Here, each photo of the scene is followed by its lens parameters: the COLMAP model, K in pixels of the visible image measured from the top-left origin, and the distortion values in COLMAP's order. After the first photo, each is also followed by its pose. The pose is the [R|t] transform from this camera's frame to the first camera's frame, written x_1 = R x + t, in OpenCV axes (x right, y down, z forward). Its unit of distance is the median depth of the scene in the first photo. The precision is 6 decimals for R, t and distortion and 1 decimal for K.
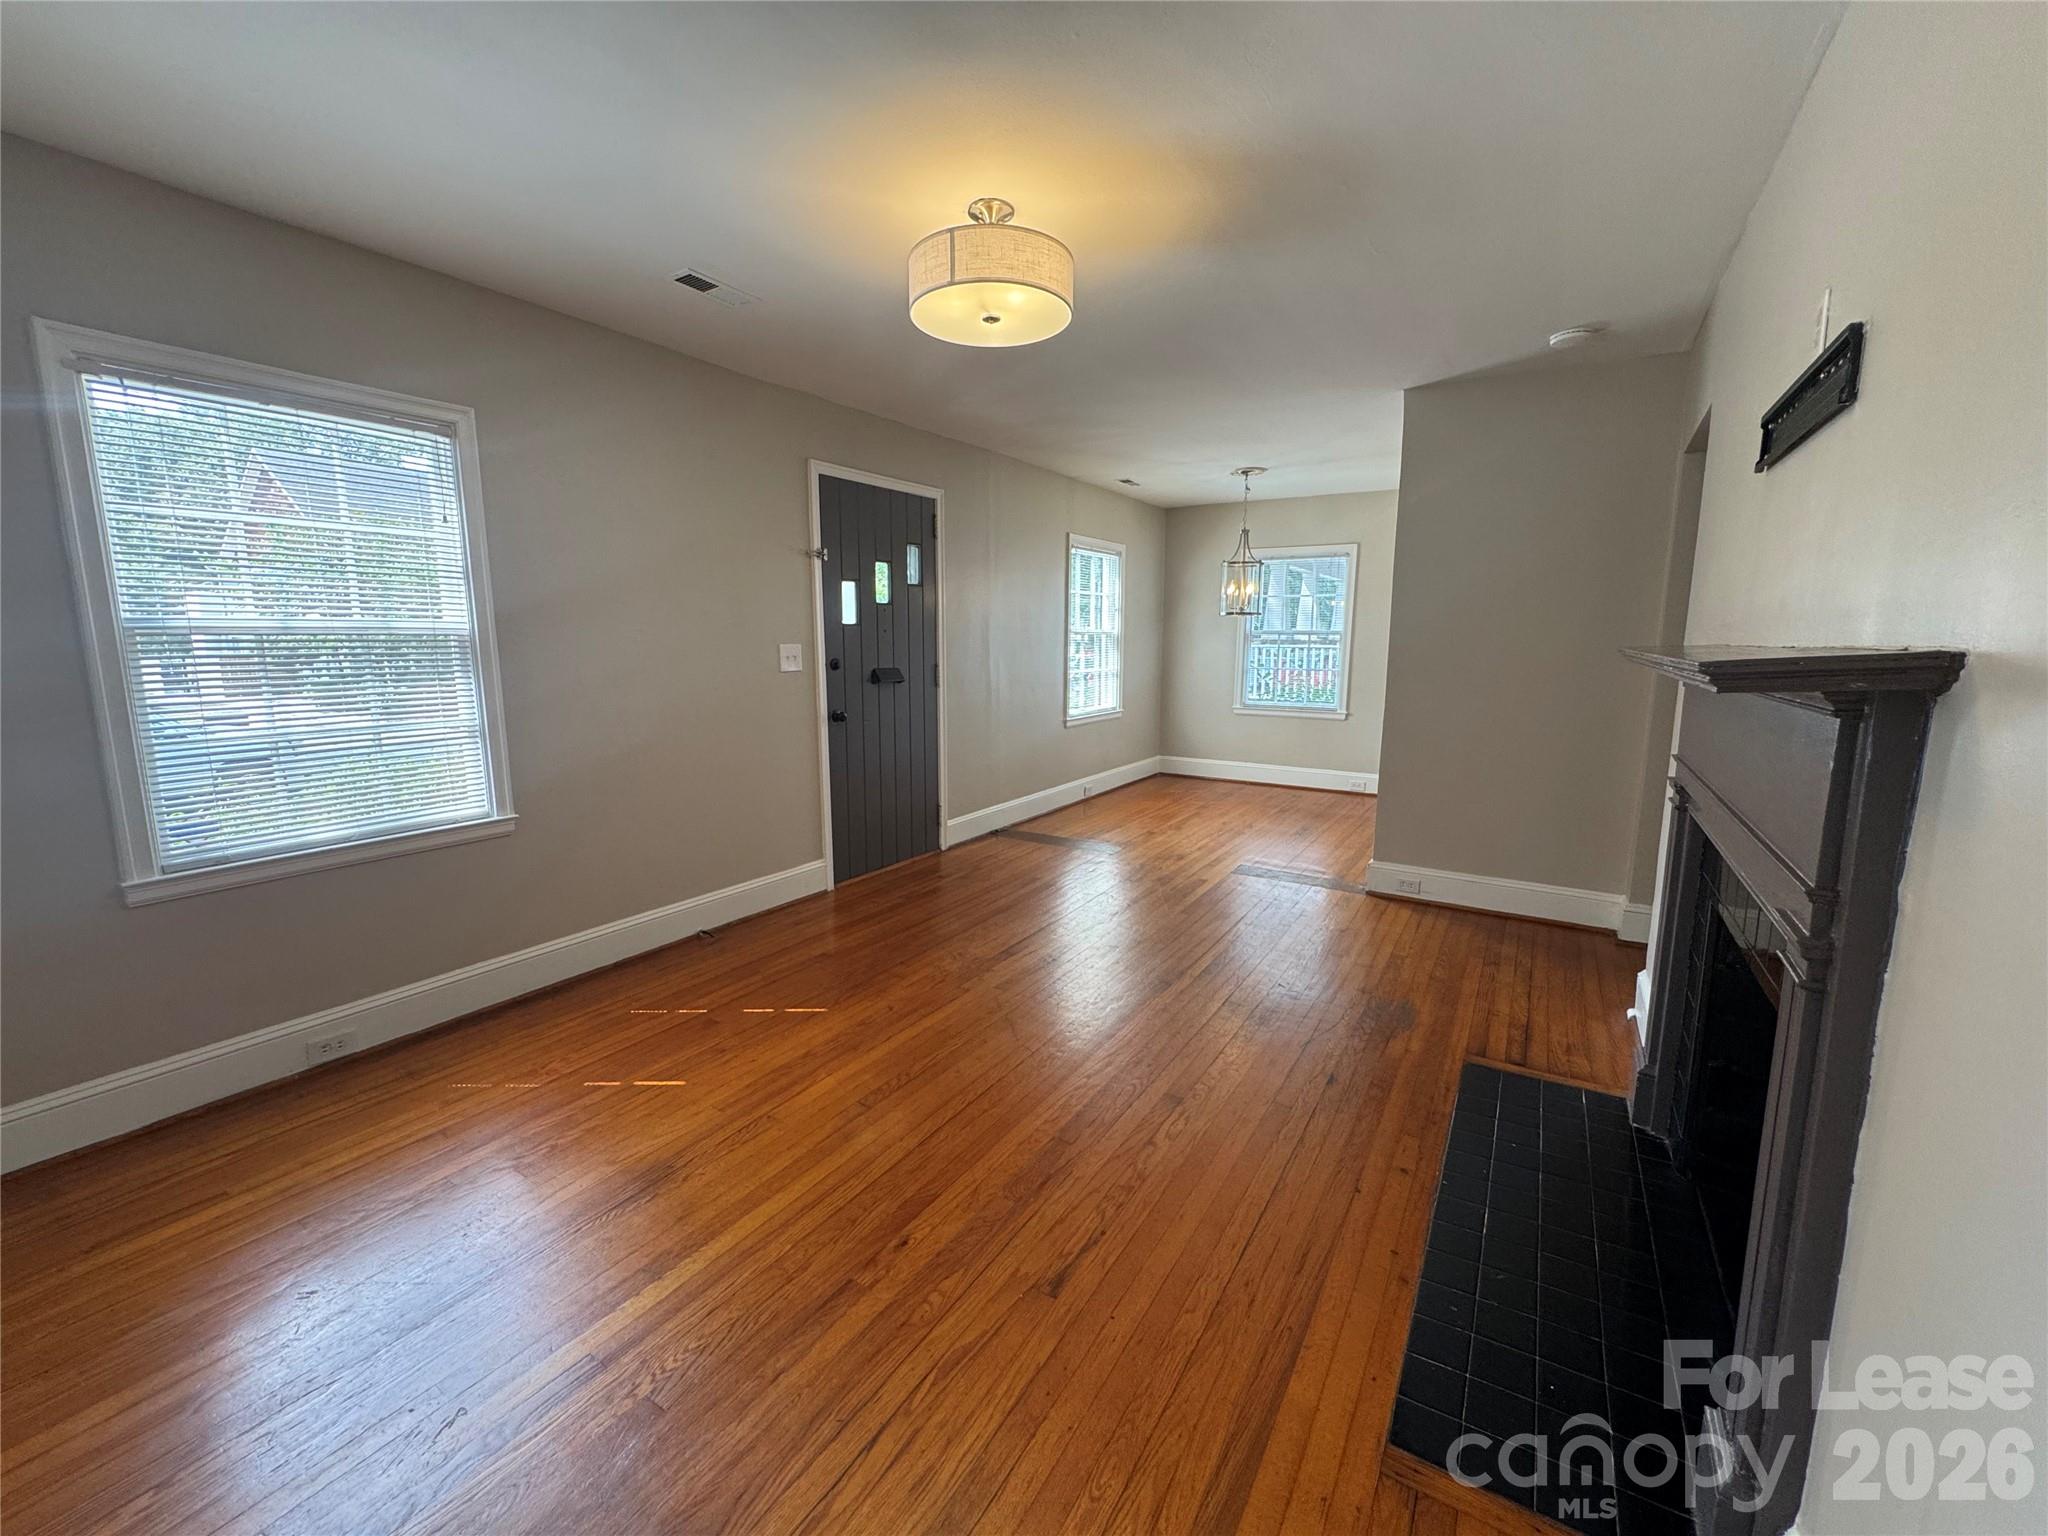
lens RADIAL K [[824.1, 0, 1026.7], [0, 824.1, 762.4], [0, 0, 1]] dist [-0.001231, -0.000181]
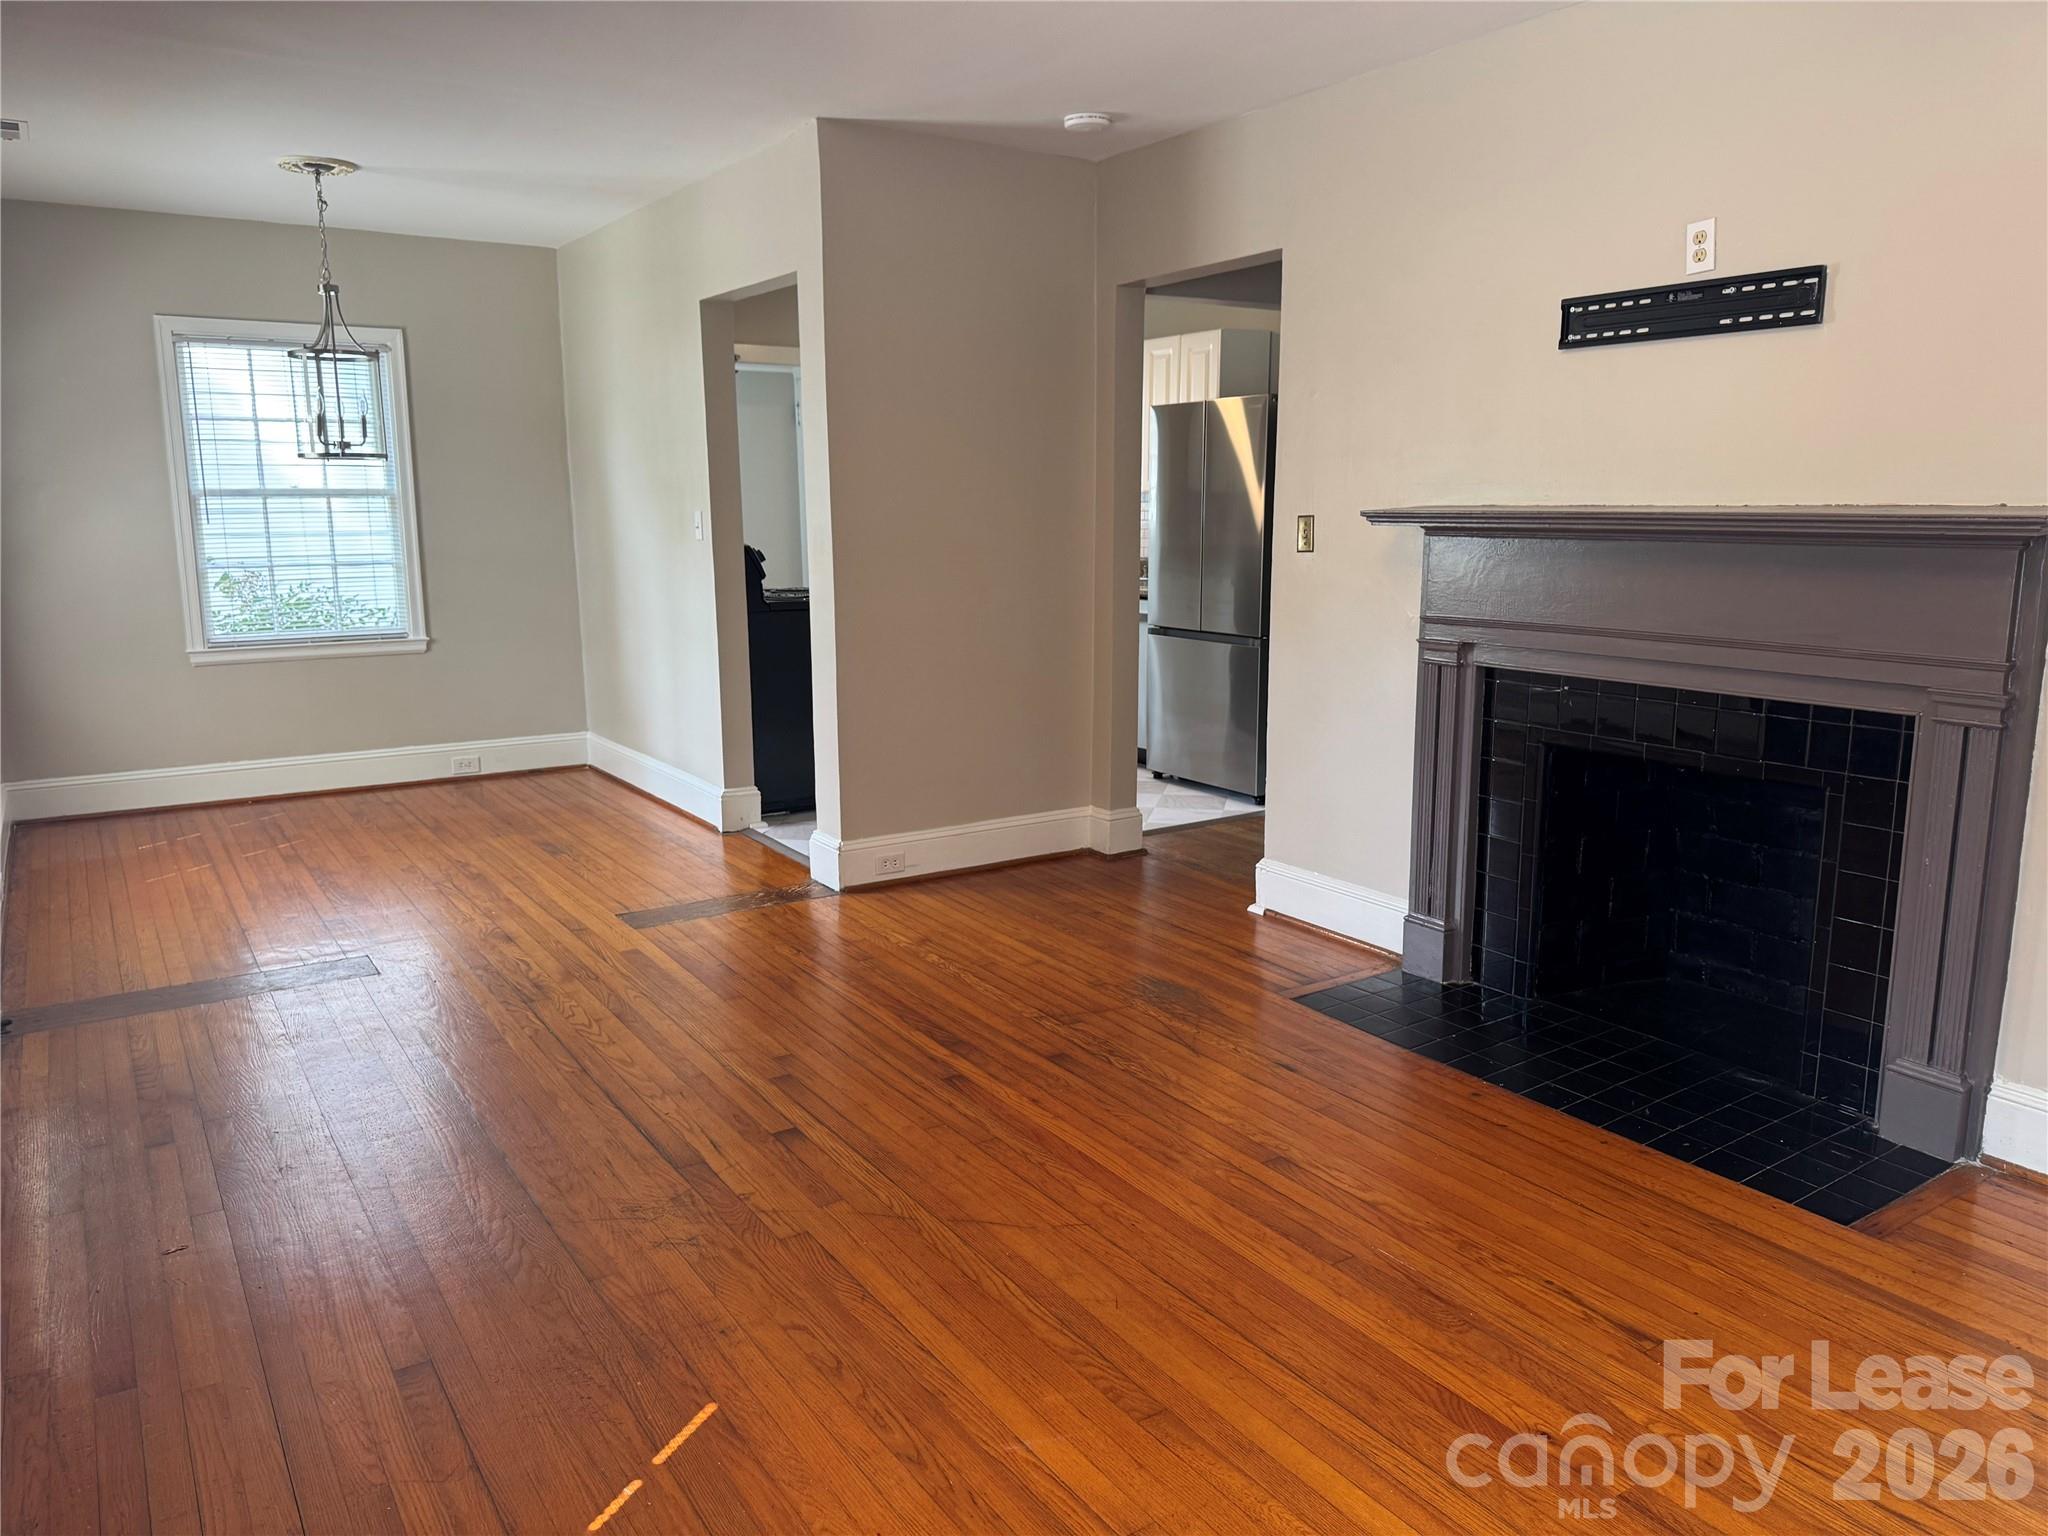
lens RADIAL K [[1459.5, 0, 1023.9], [0, 1459.5, 762.8], [0, 0, 1]] dist [0.019951, -0.001131]
pose [[0.404898, -0.169501, 0.898514, -0.617096], [0.144859, 0.982148, 0.120001, -0.067716], [-0.902814, 0.081570, 0.422224, 0.407535]]
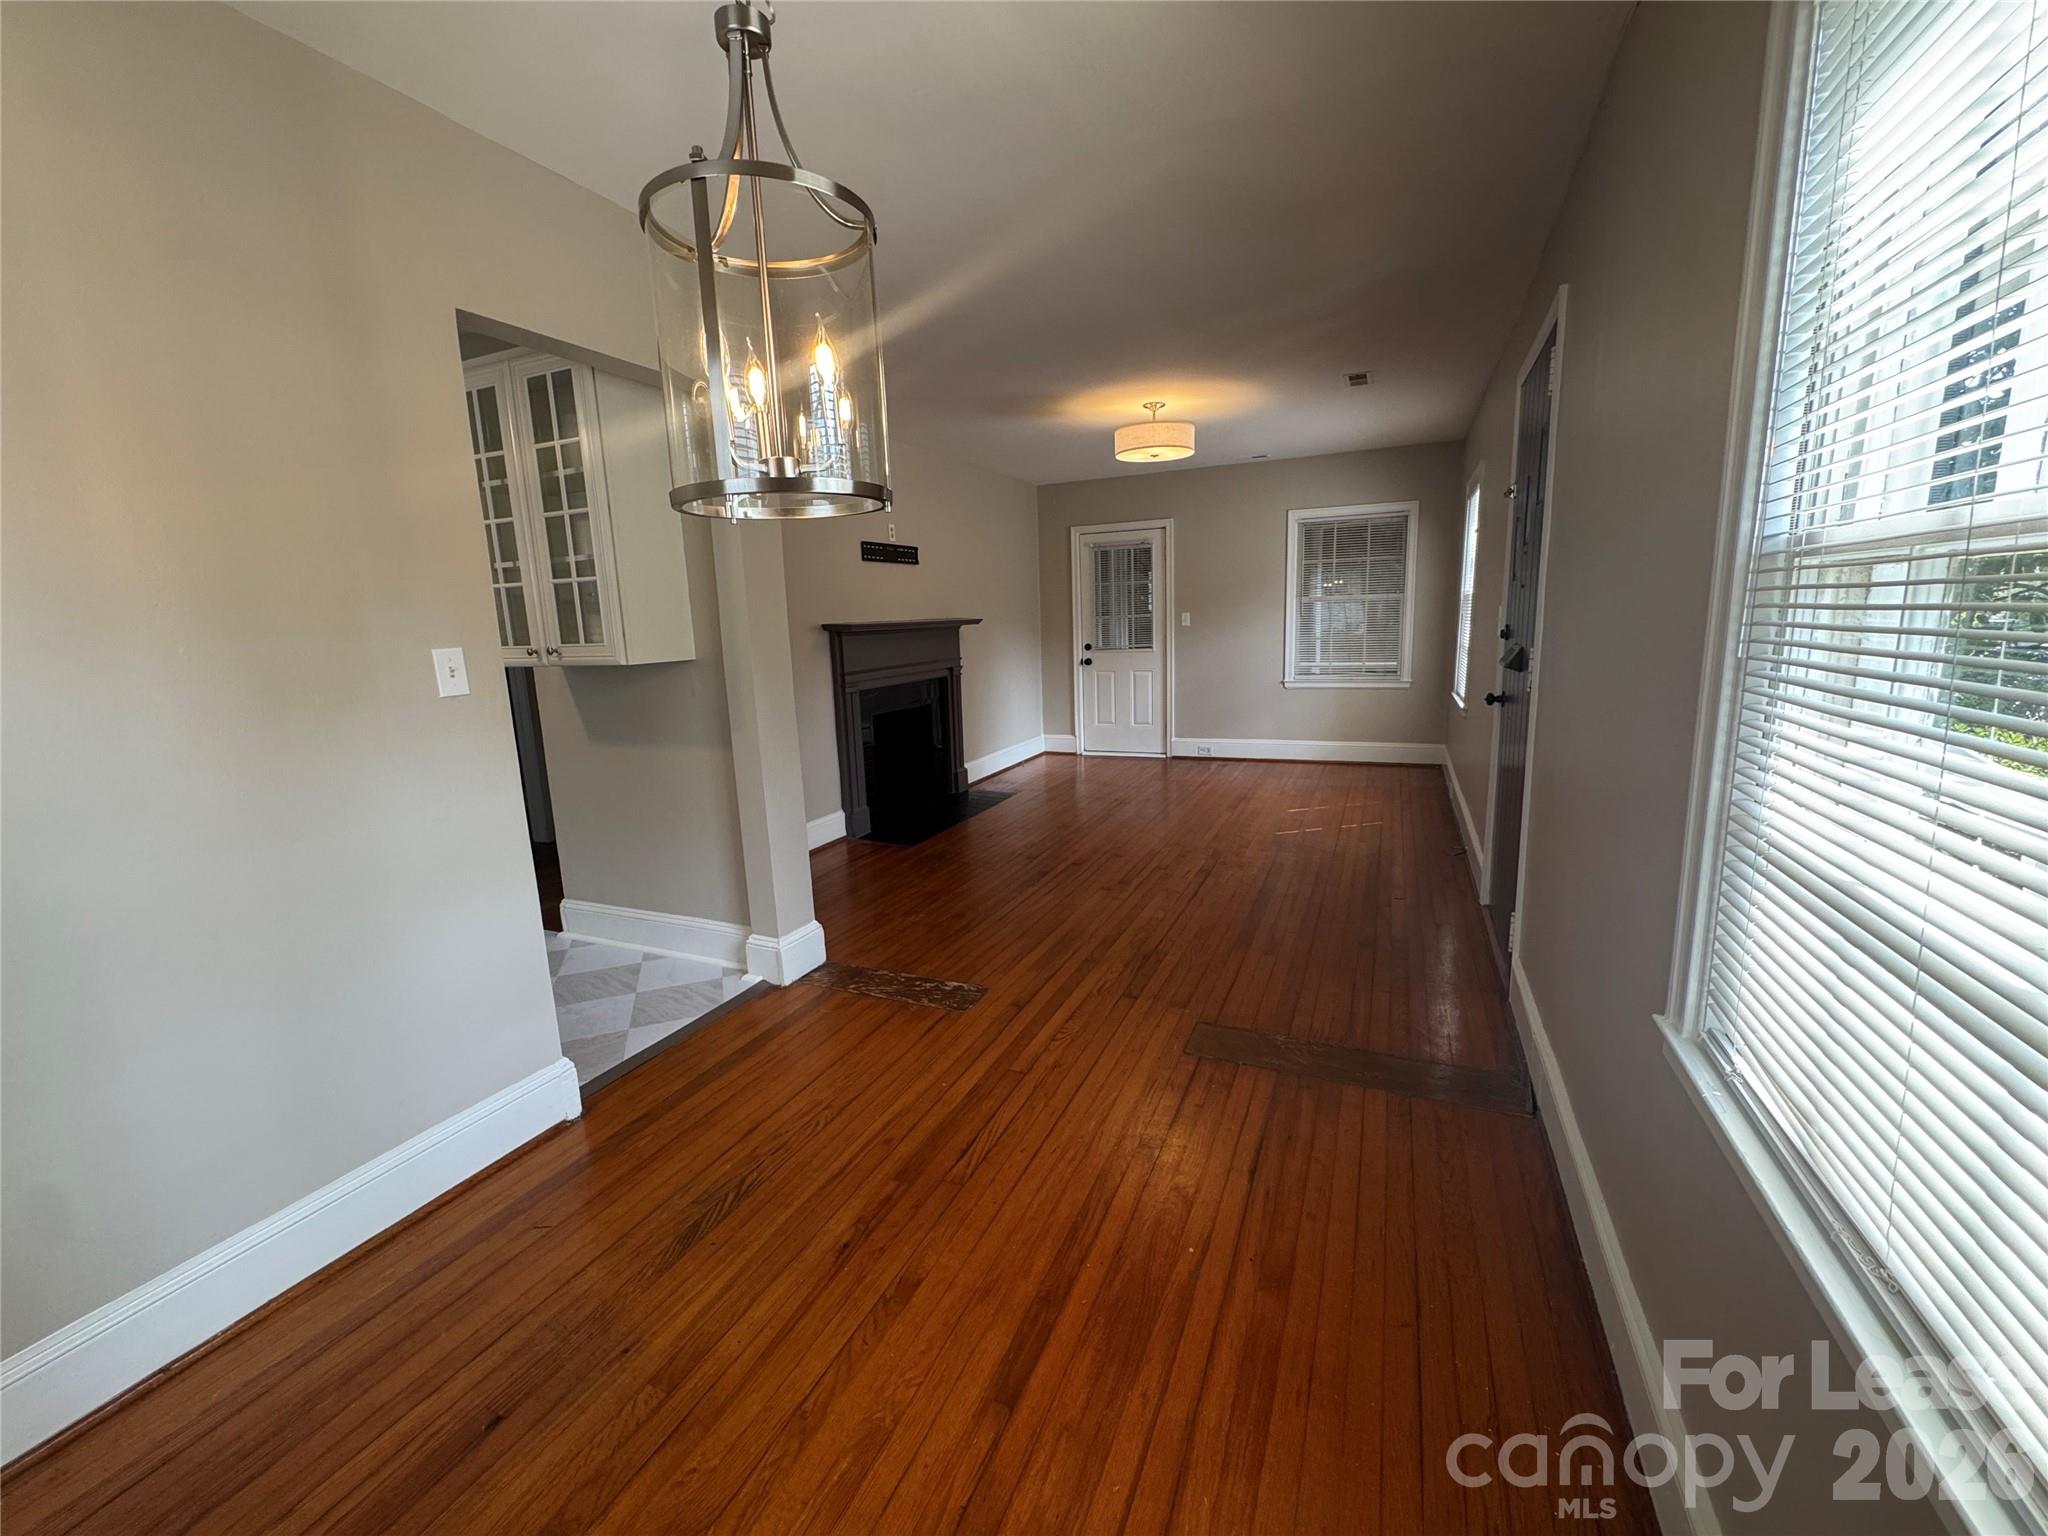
lens RADIAL K [[824.1, 0, 1020.7], [0, 824.1, 763.3], [0, 0, 1]] dist [-0.001231, -0.000181]
pose [[-0.988818, 0.061740, -0.135750, 0.368884], [0.013445, 0.943476, 0.331169, -0.296471], [0.148523, 0.325640, -0.933755, 1.873432]]
